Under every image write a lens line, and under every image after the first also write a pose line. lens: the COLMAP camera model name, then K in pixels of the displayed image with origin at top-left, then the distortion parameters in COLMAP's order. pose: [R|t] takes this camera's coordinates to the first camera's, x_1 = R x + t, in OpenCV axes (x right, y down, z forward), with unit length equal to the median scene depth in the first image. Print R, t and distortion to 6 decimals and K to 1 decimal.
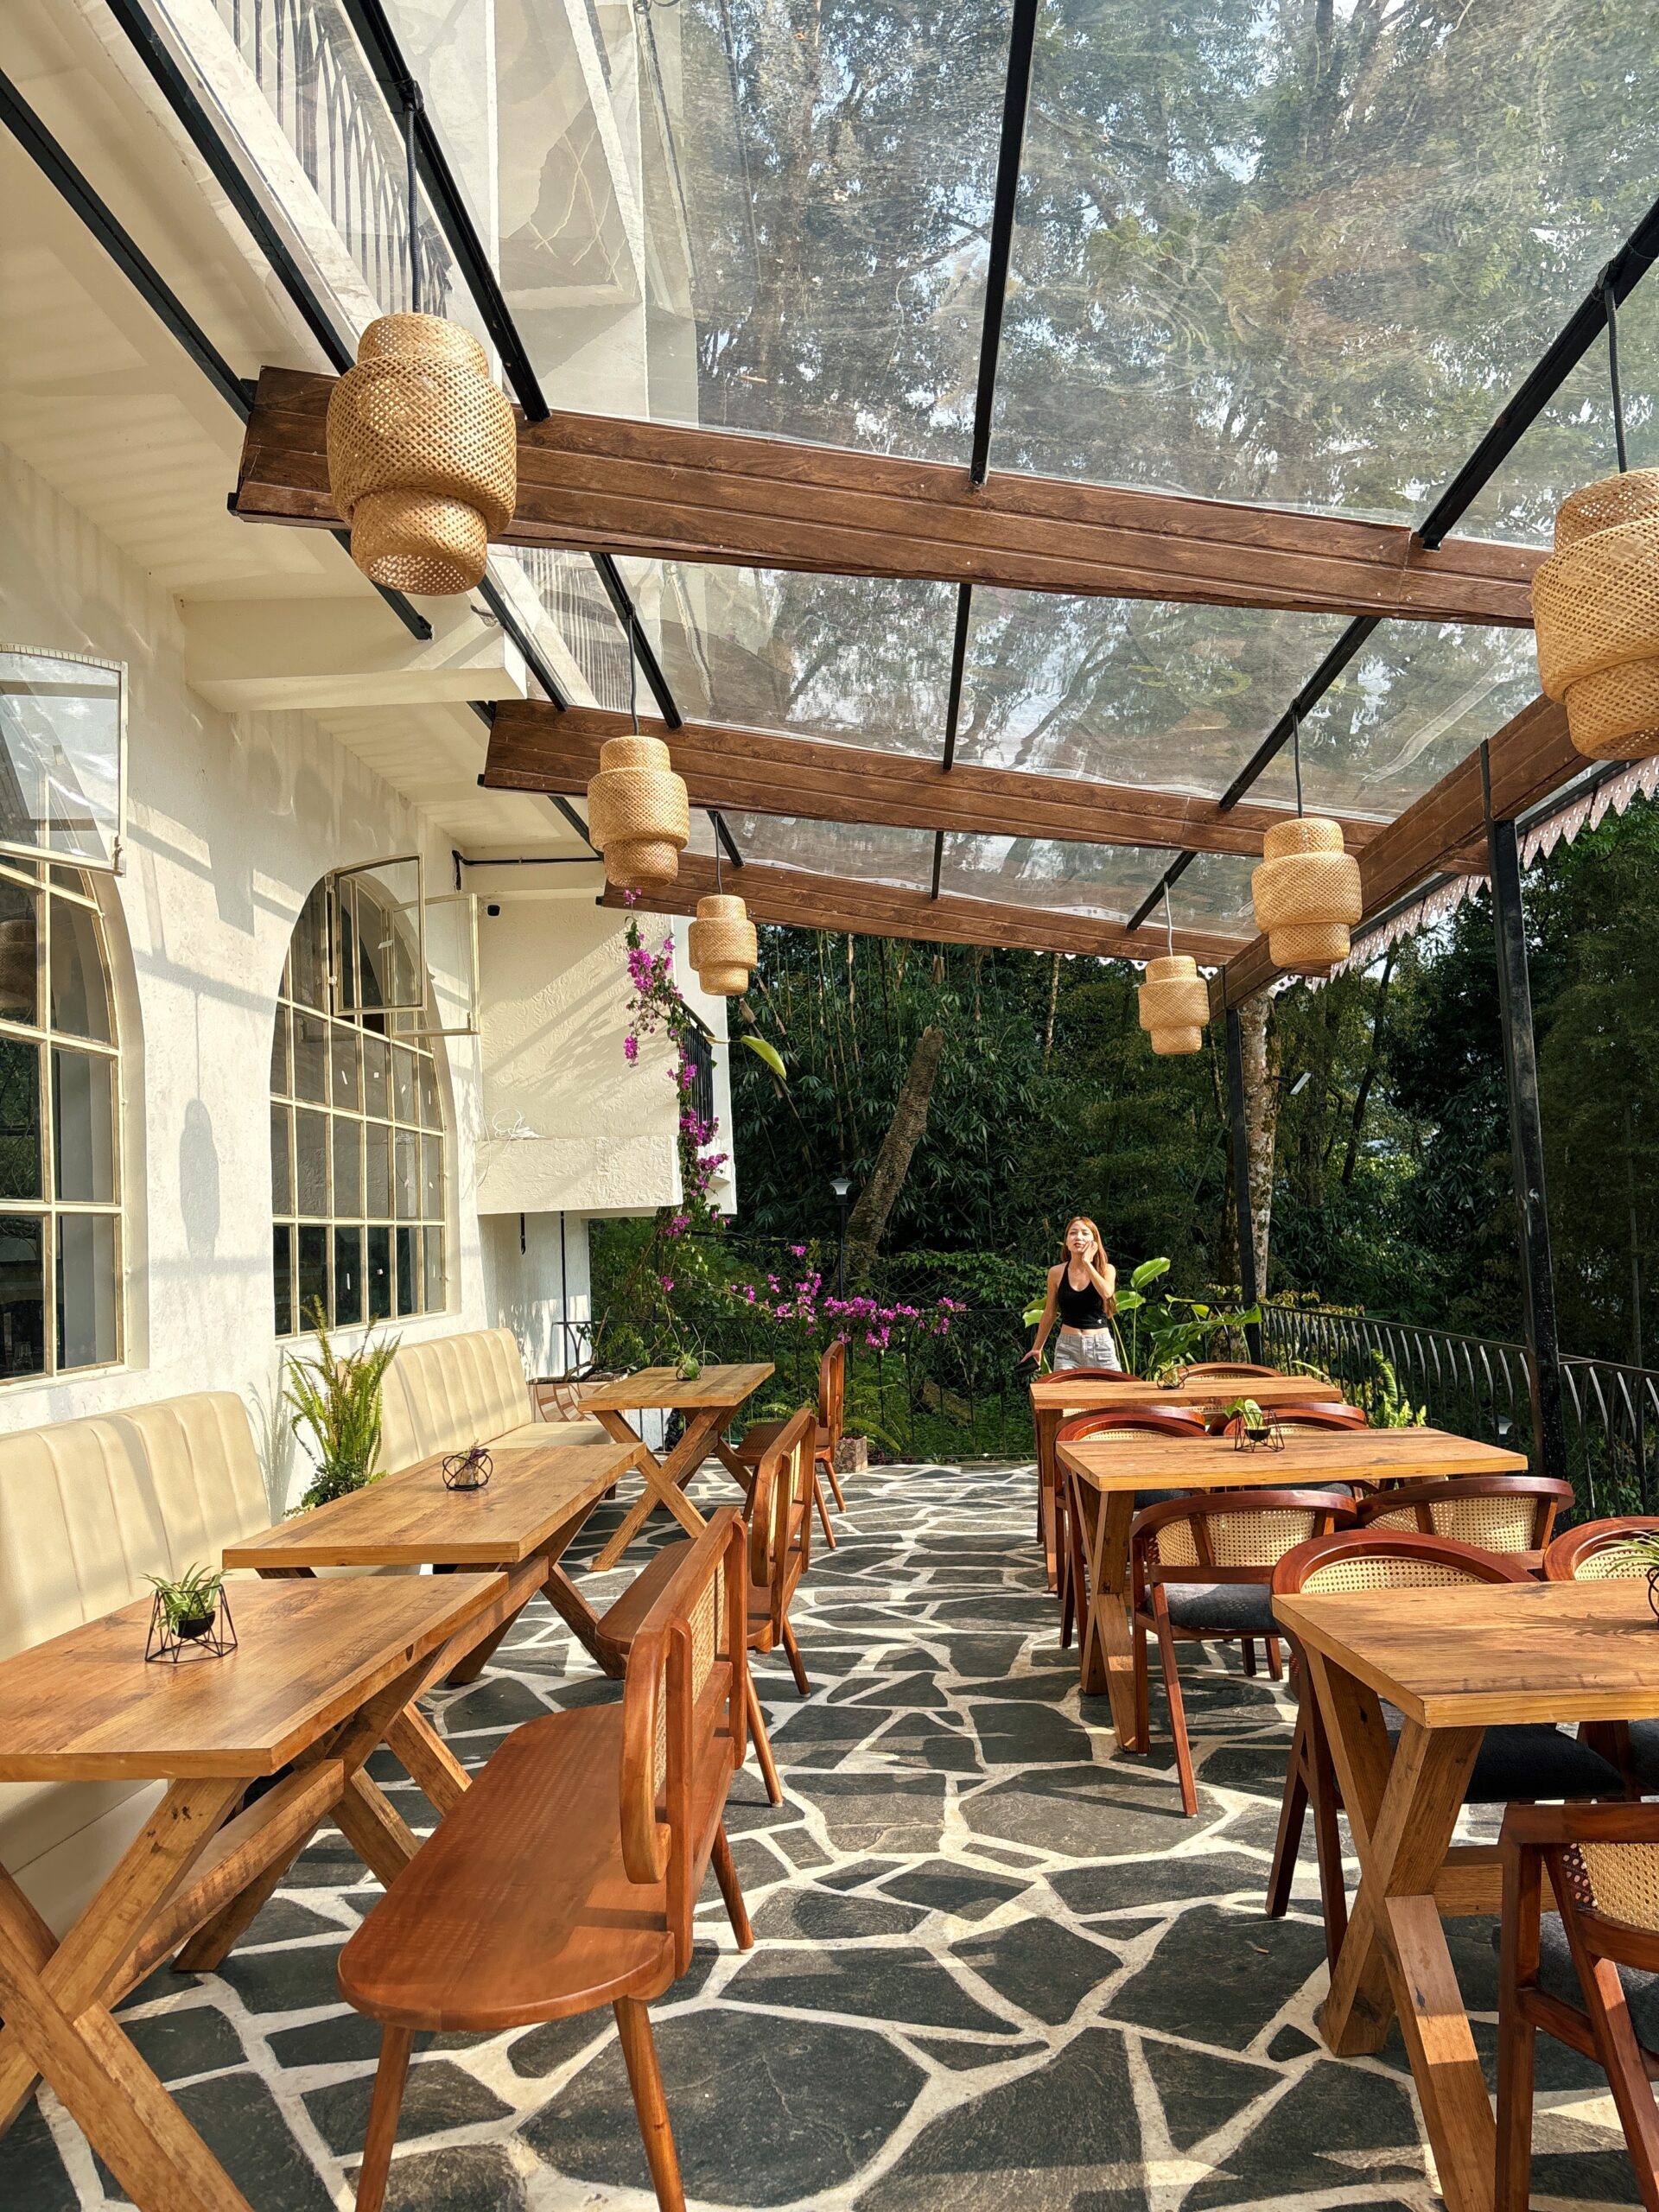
lens RADIAL K [[1649.5, 0, 829.5], [0, 1649.5, 1106.0], [0, 0, 1]] dist [0.169262, -0.426600]
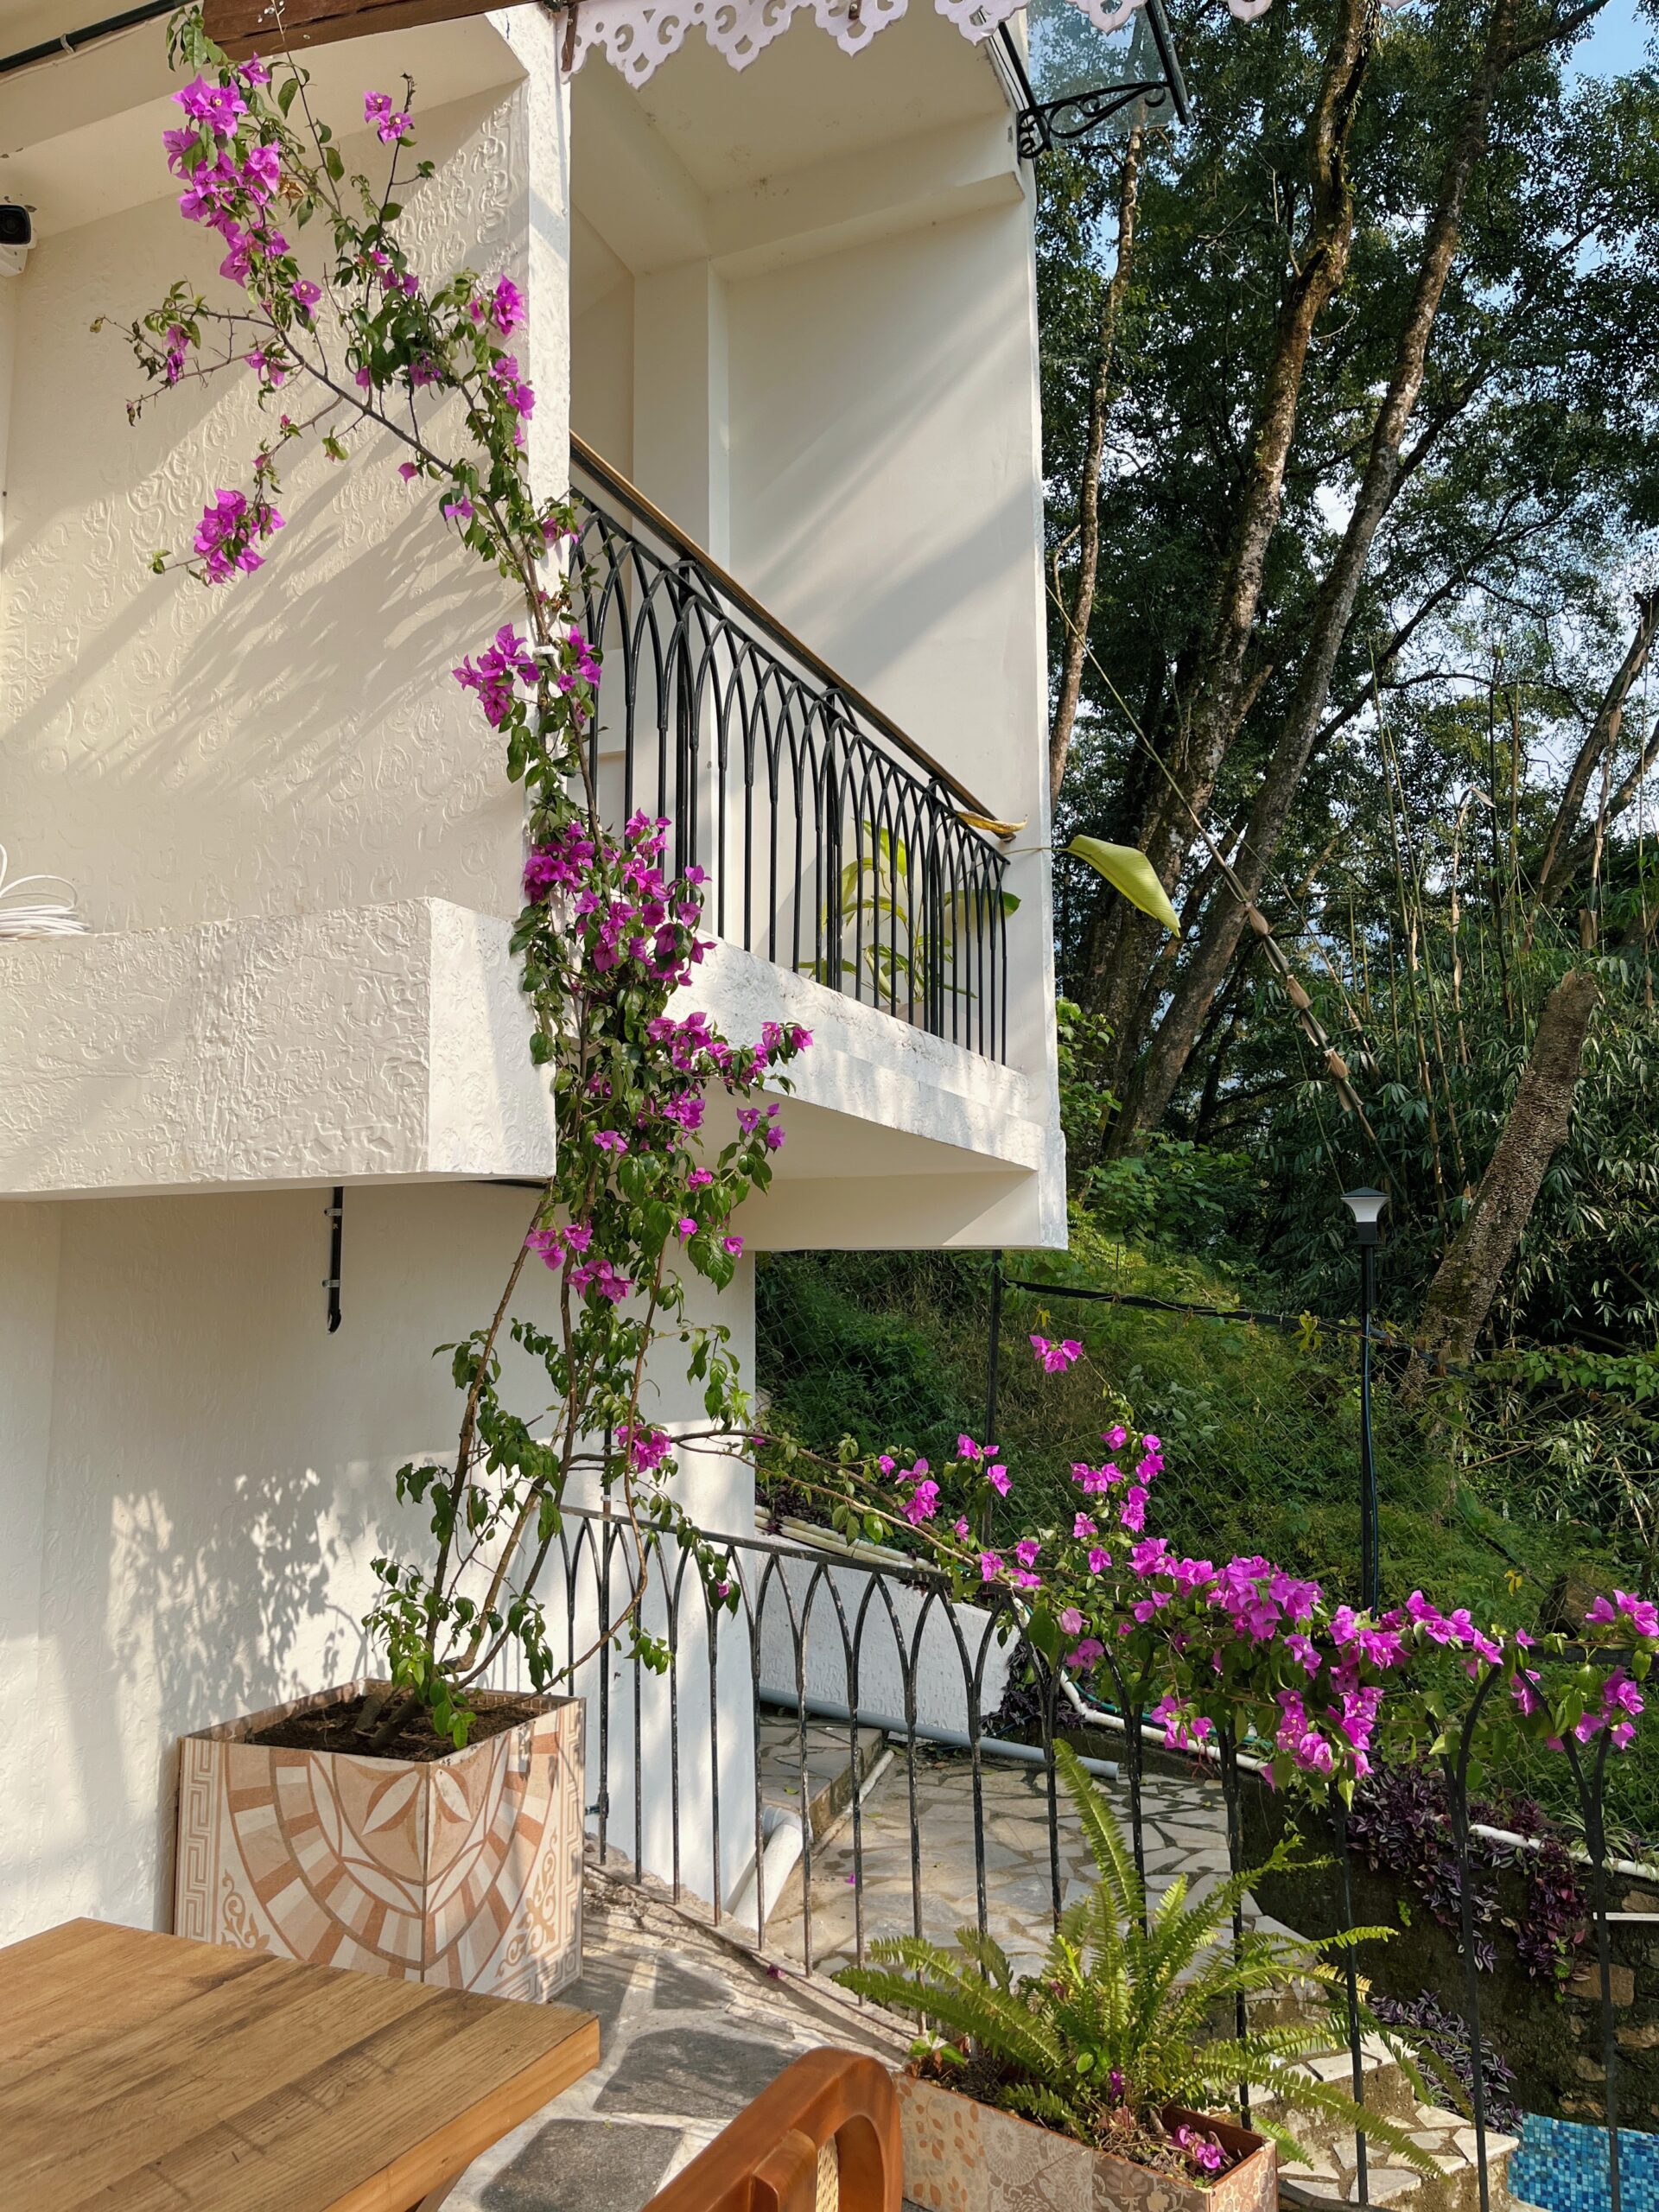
lens RADIAL K [[1647.7, 0, 853.2], [0, 1647.7, 1108.7], [0, 0, 1]] dist [0.082116, 0.000904]
pose [[0.939430, -0.003729, -0.342721, 0.053766], [-0.007284, 0.999498, -0.030843, 0.058705], [0.342664, 0.031472, 0.938931, 0.793541]]
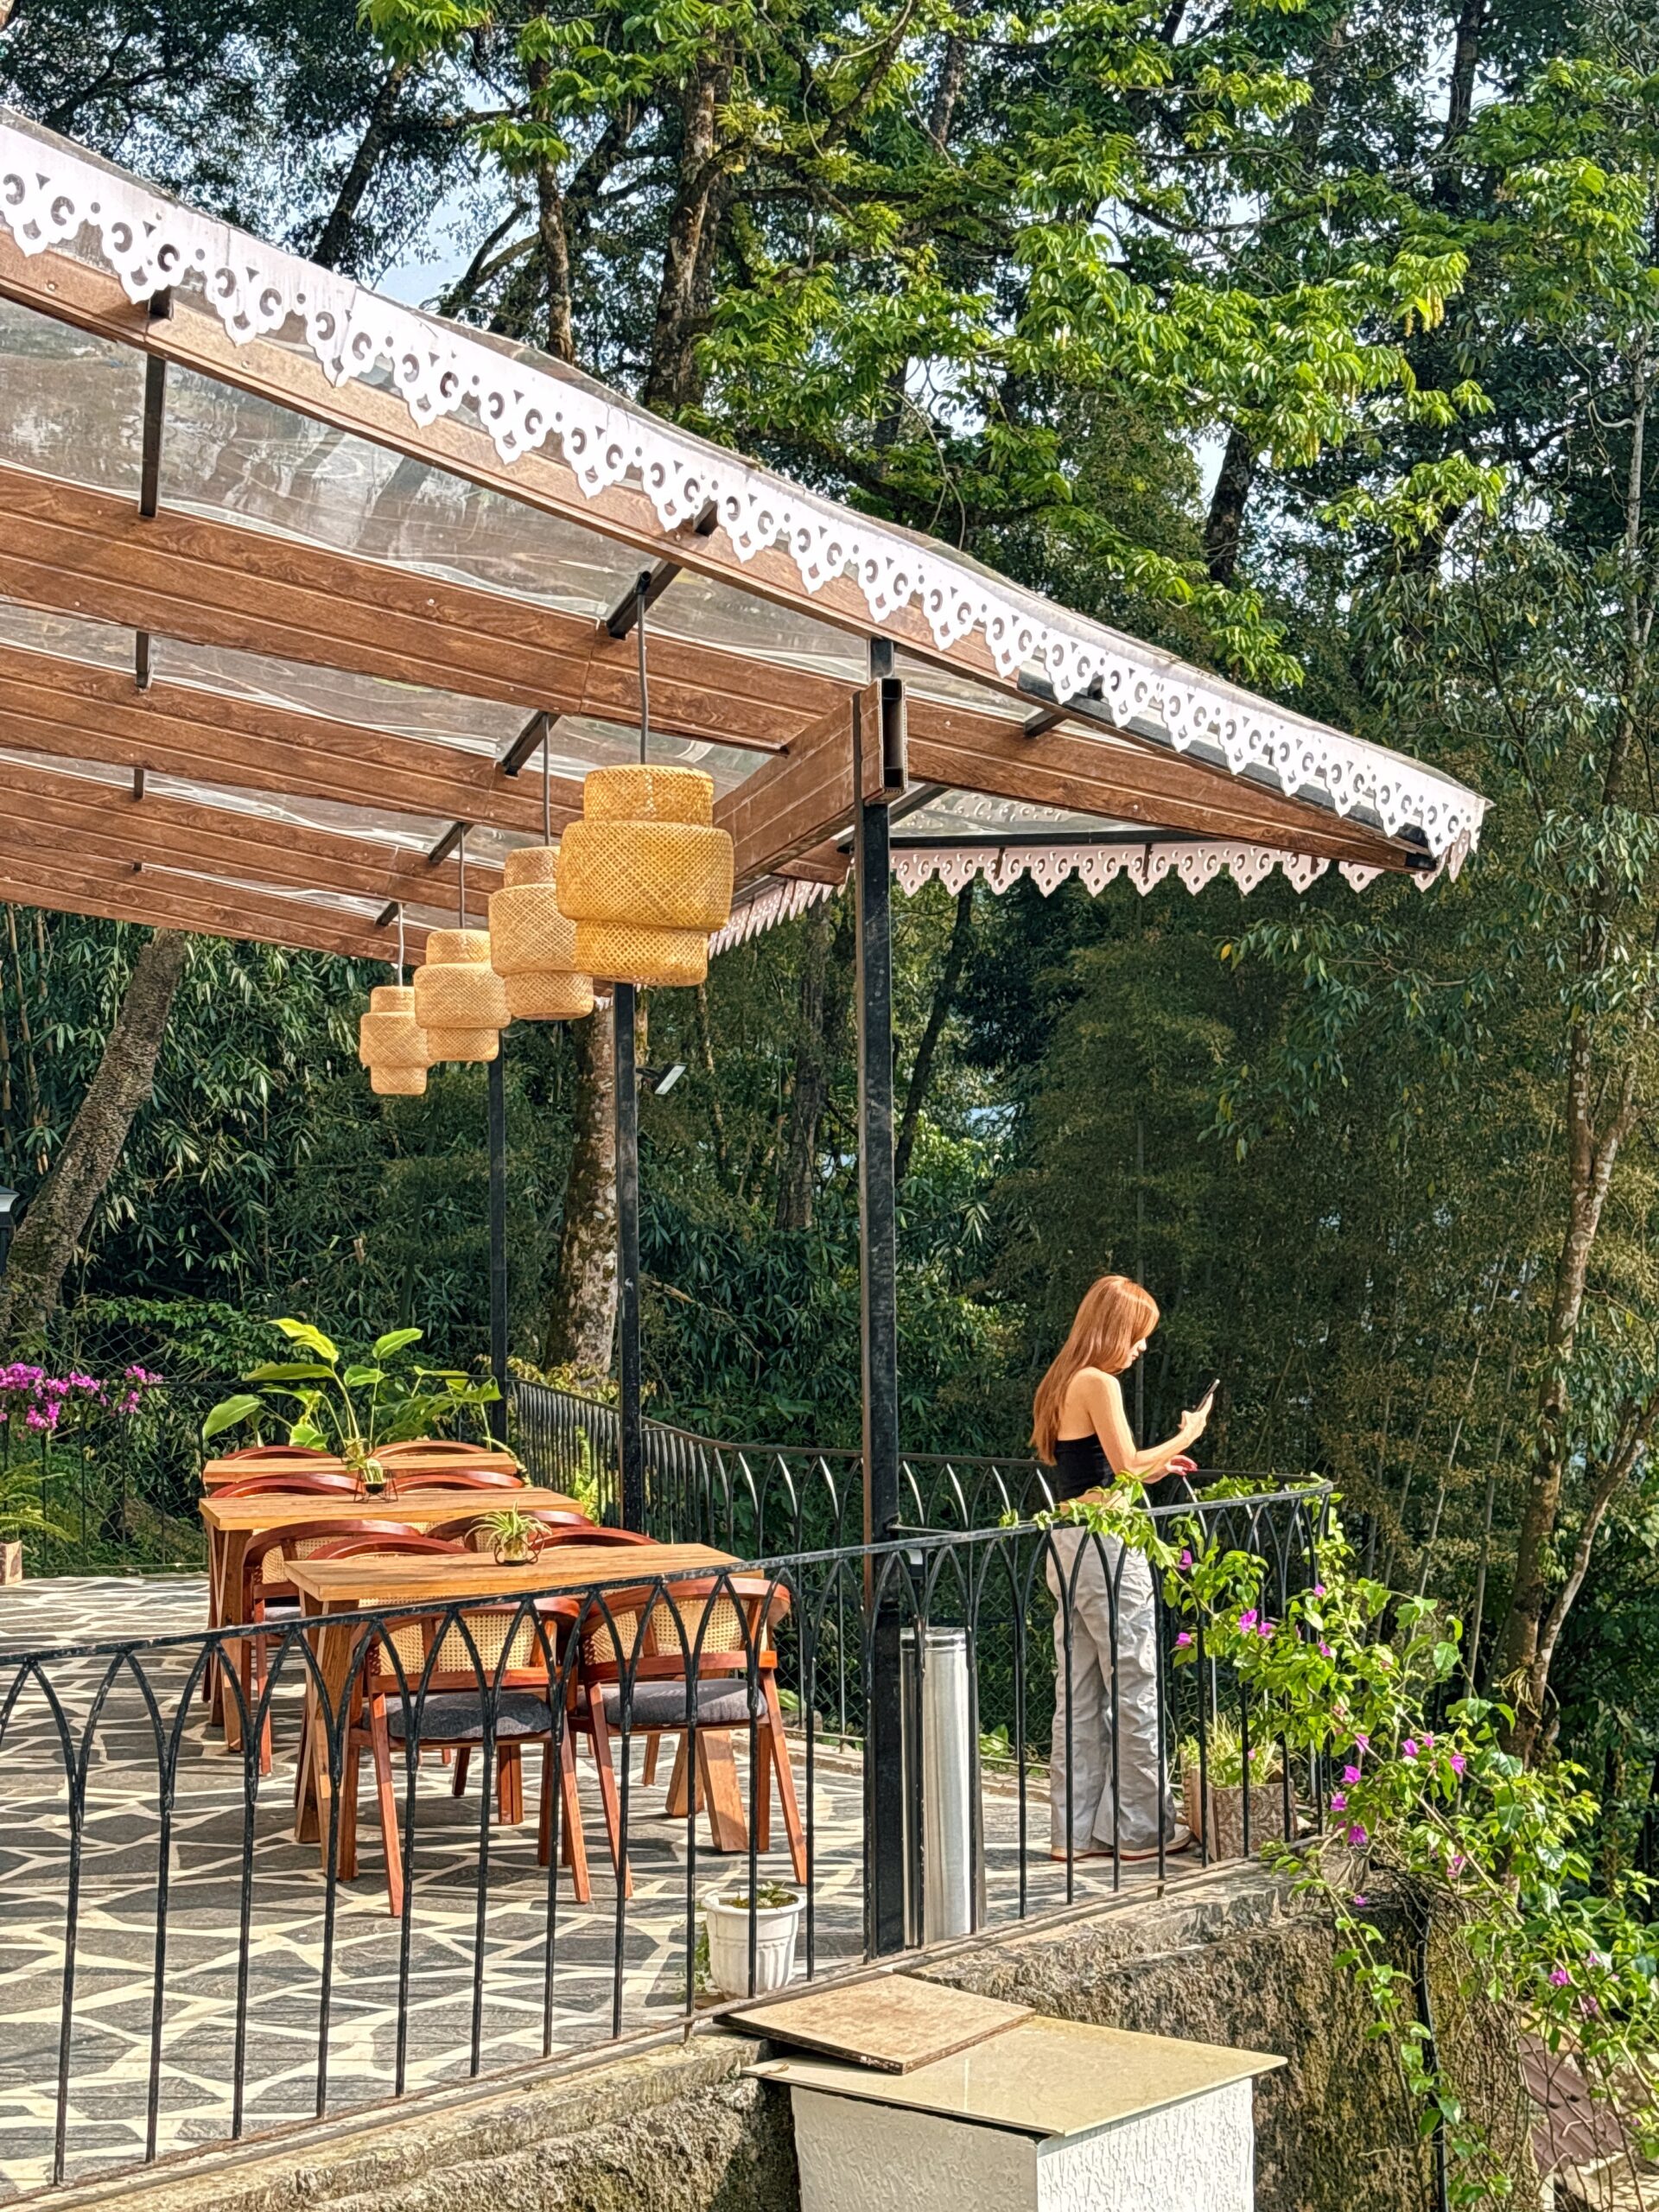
lens RADIAL K [[3365.6, 0, 836.5], [0, 3365.6, 1155.8], [0, 0, 1]] dist [0.029468, 1.317886]
pose [[0.968459, 0.037745, 0.246299, -0.006819], [-0.050094, 0.997772, 0.044064, -0.075459], [-0.244087, -0.055012, 0.968192, -0.668068]]
